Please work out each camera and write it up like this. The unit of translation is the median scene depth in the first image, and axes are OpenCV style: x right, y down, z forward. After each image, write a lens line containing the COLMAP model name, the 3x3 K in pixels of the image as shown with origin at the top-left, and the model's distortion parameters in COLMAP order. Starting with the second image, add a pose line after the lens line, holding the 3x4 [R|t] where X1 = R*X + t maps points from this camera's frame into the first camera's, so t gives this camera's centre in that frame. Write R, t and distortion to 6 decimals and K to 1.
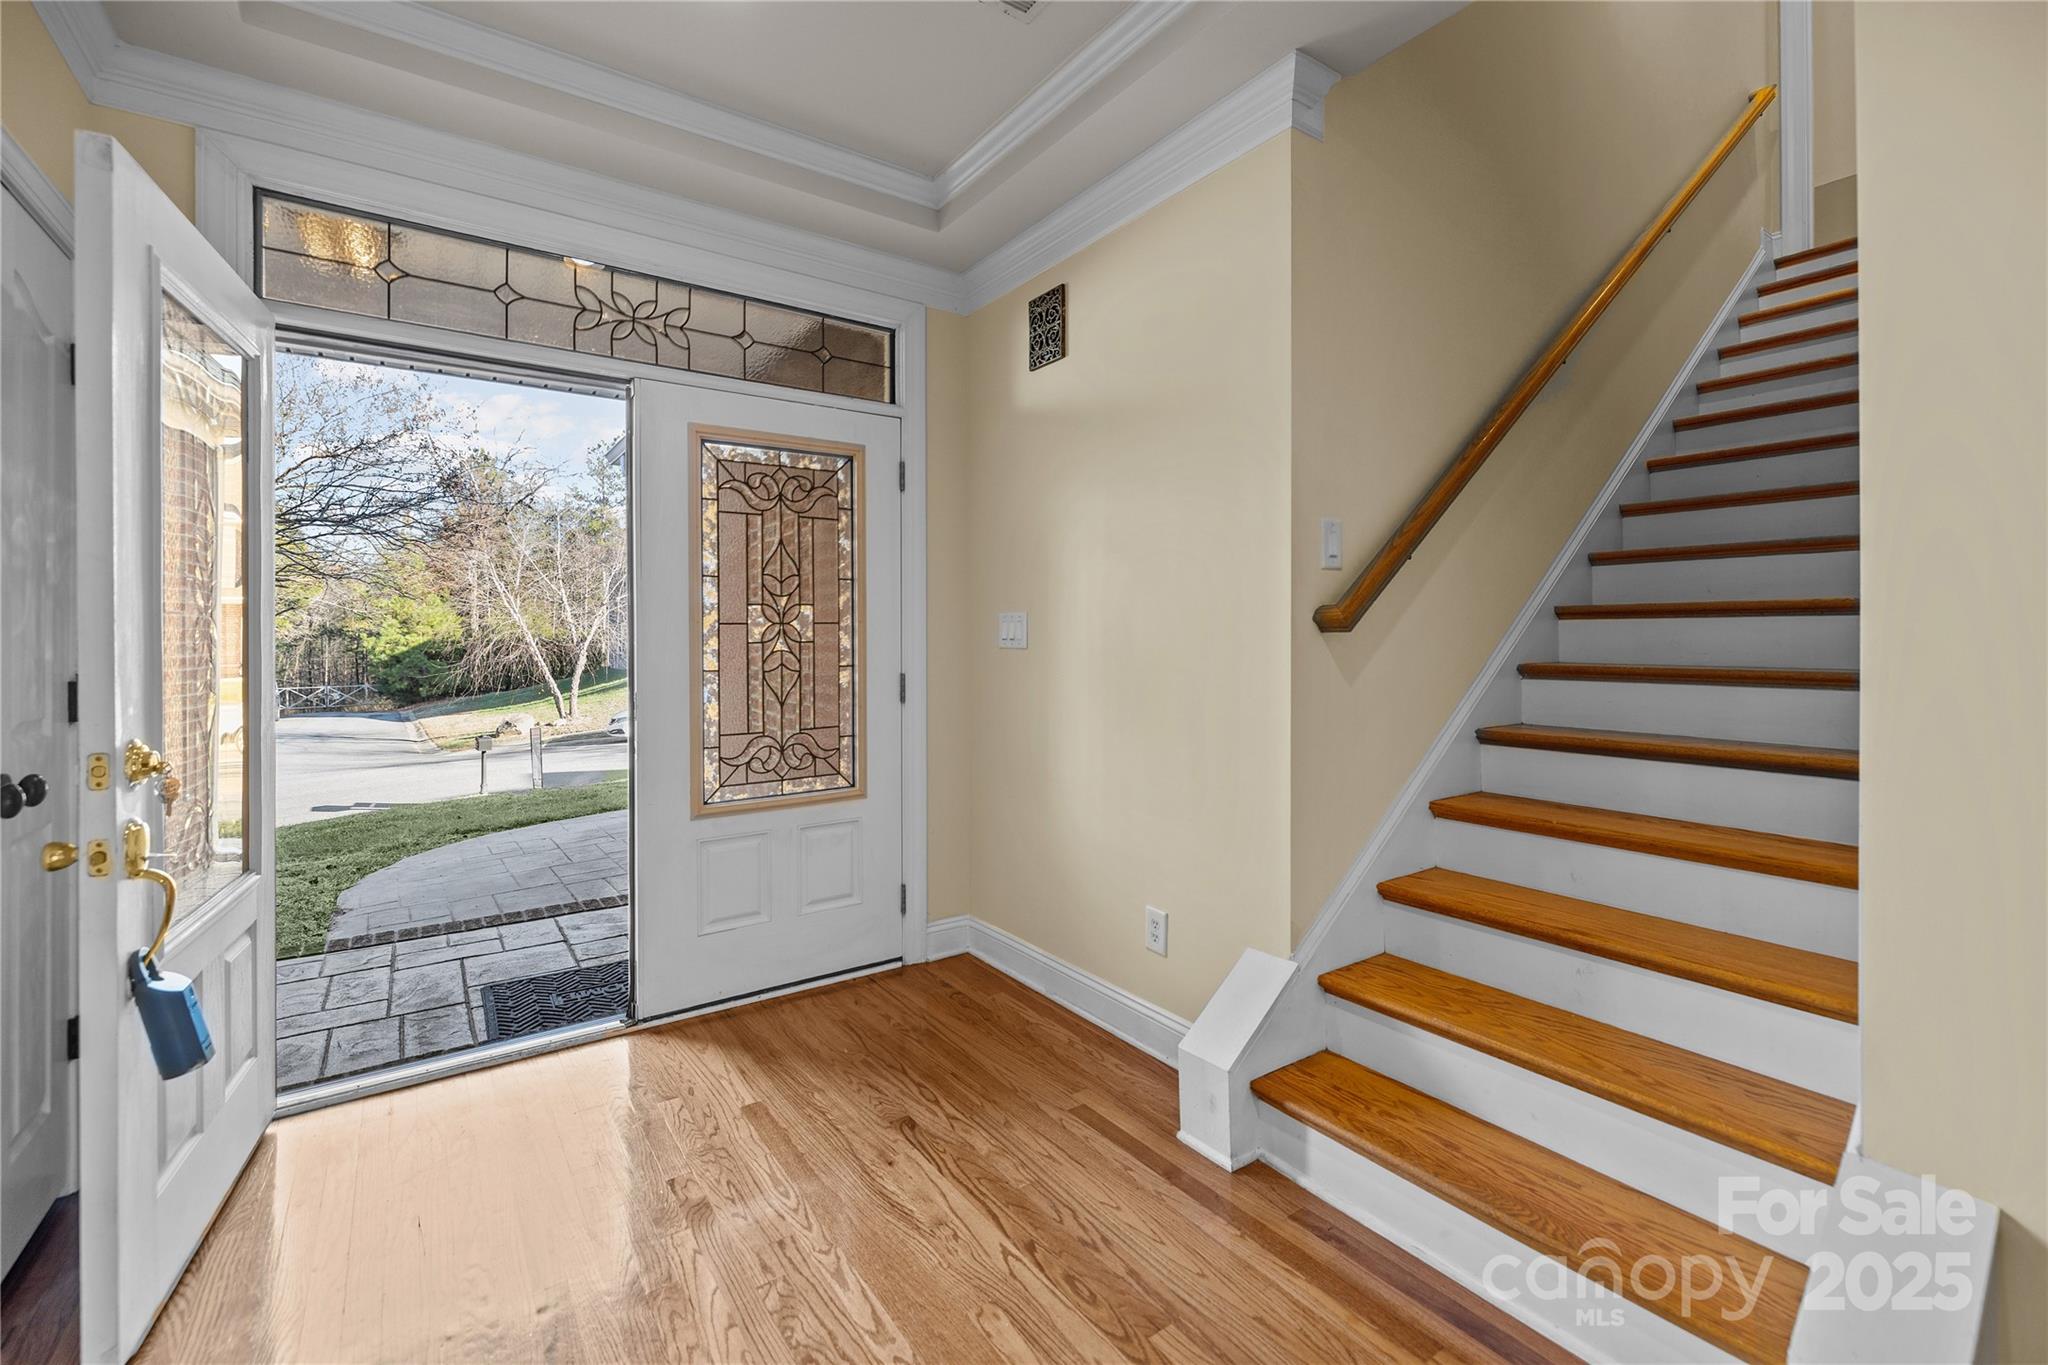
lens RADIAL K [[884.3, 0, 1013.4], [0, 884.3, 639.0], [0, 0, 1]] dist [0.005532, -0.000210]
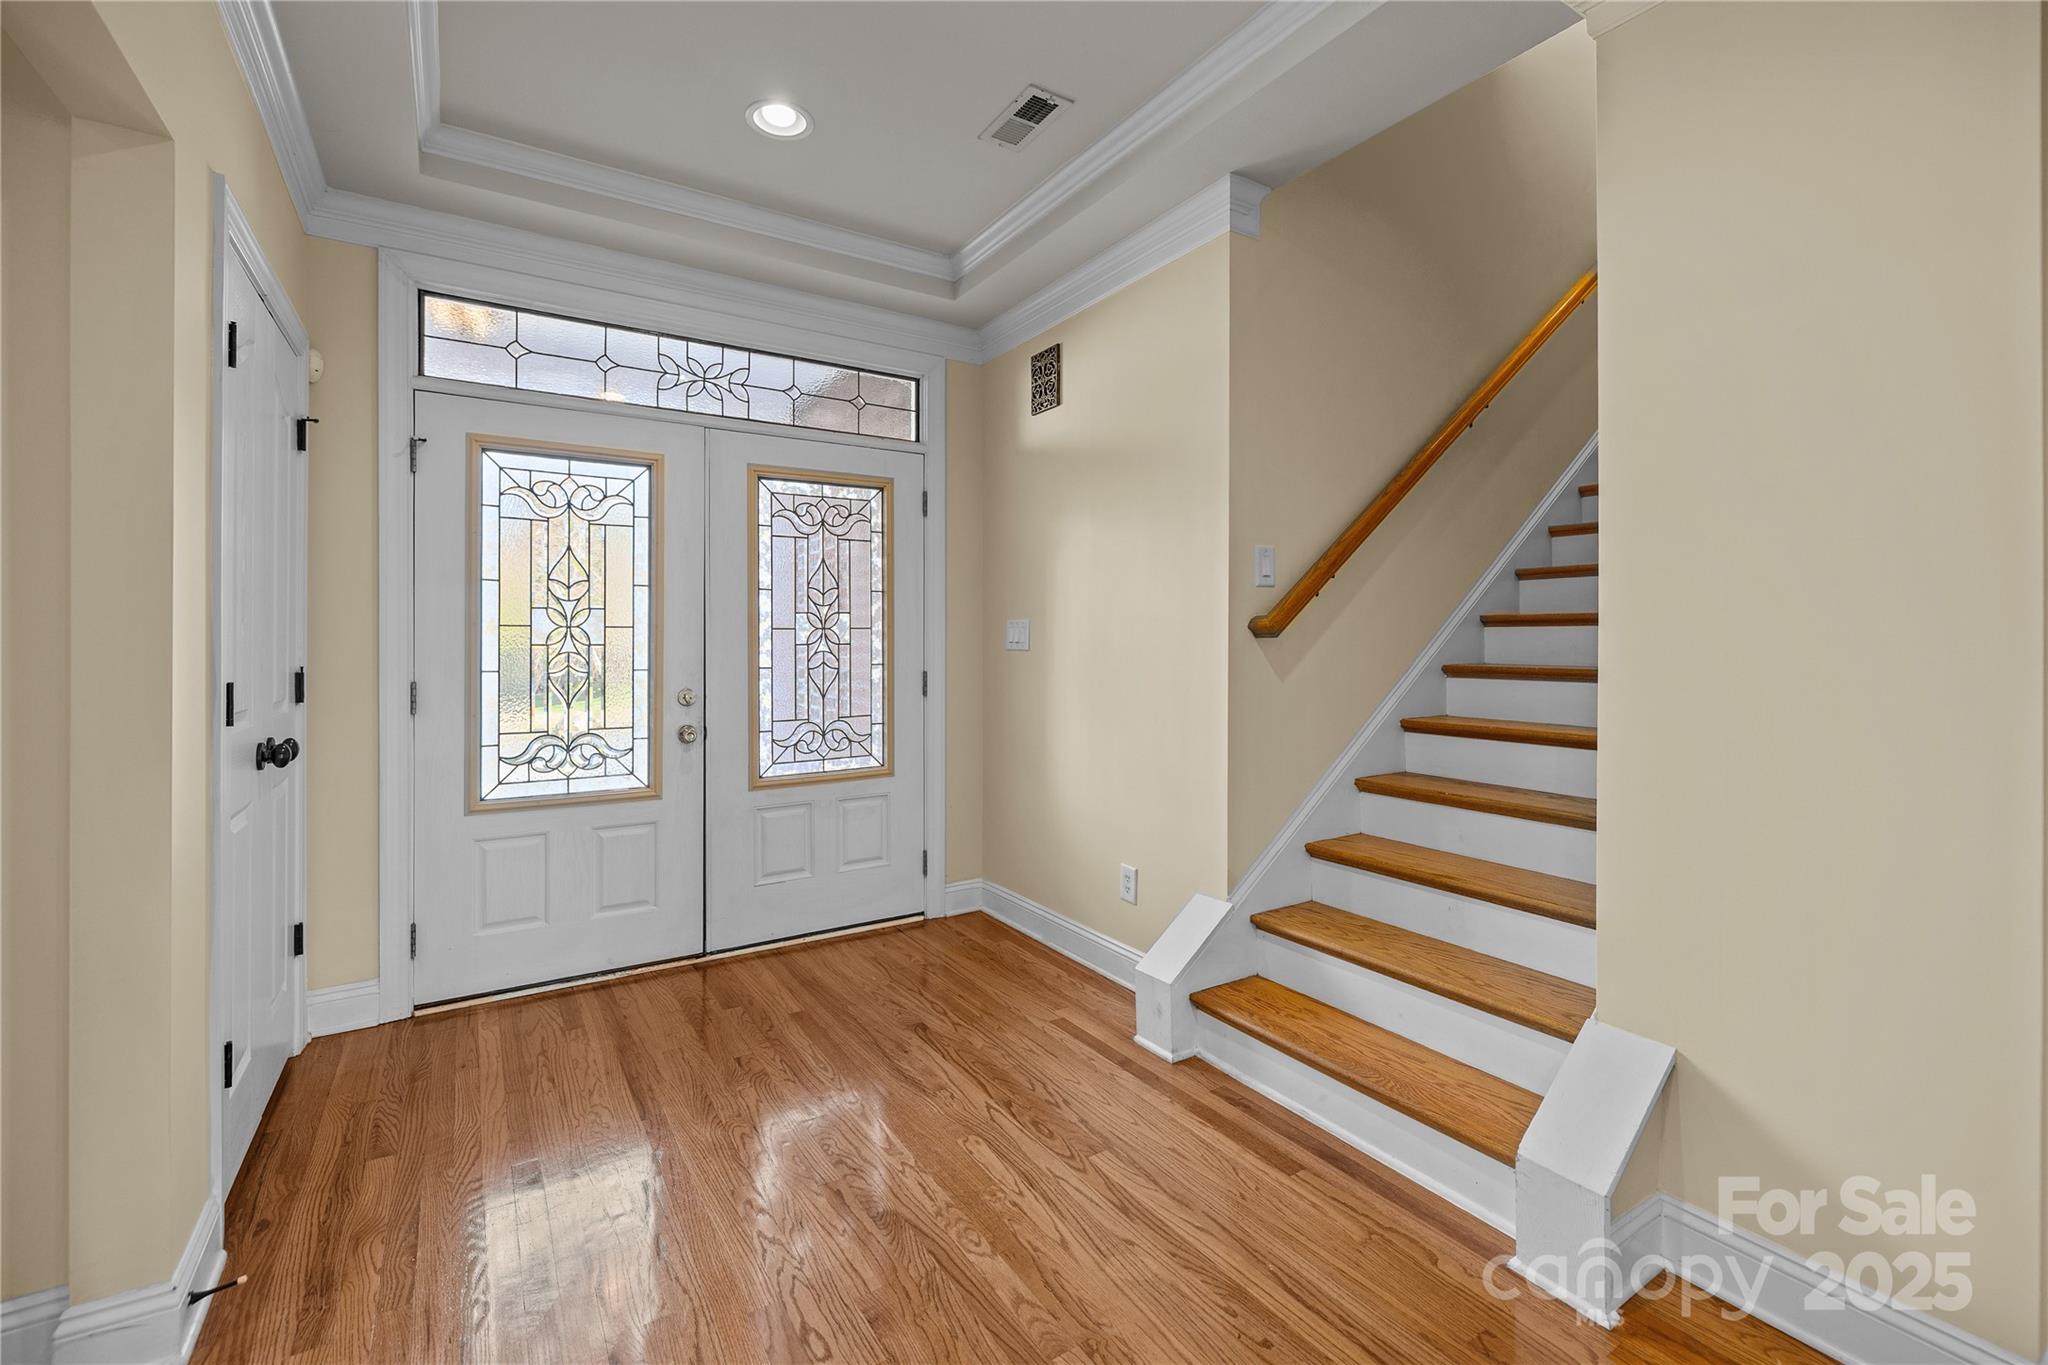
lens RADIAL K [[884.3, 0, 1016.7], [0, 884.3, 642.7], [0, 0, 1]] dist [0.005532, -0.000210]
pose [[0.999059, 0.003541, -0.043236, 0.065642], [-0.003413, 0.999990, 0.003032, -0.003638], [0.043246, -0.002882, 0.999060, -0.238331]]
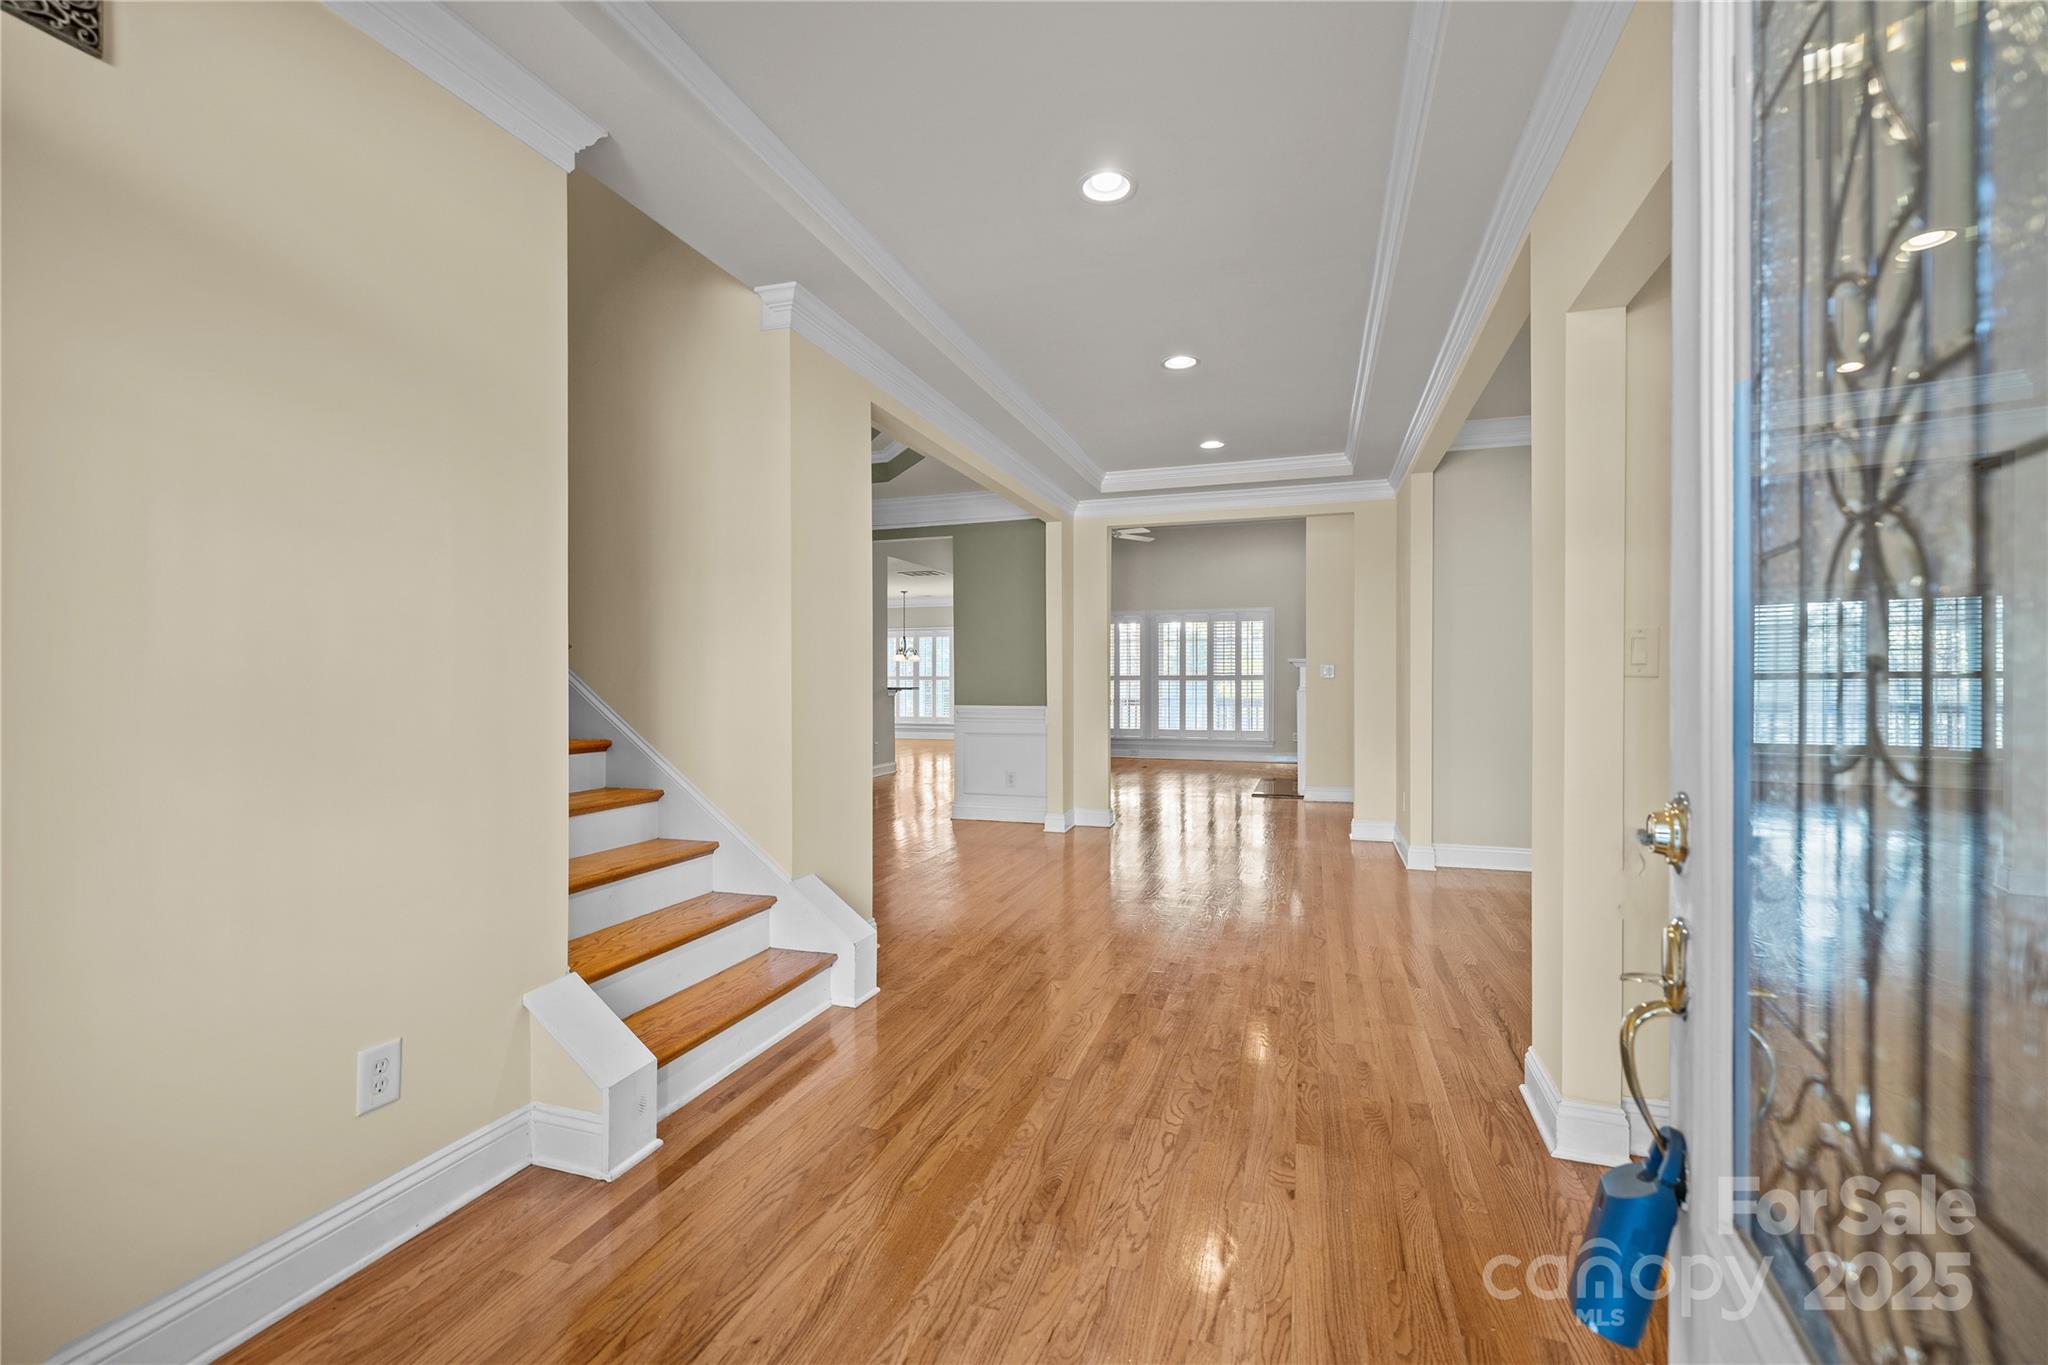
lens RADIAL K [[851.7, 0, 1023.3], [0, 851.7, 682.4], [0, 0, 1]] dist [0.000710, 0.000076]
pose [[-0.601860, 0.002205, 0.798599, -0.764328], [0.001599, 0.999998, -0.001556, 0.019831], [-0.798600, 0.000340, -0.601862, 1.107686]]
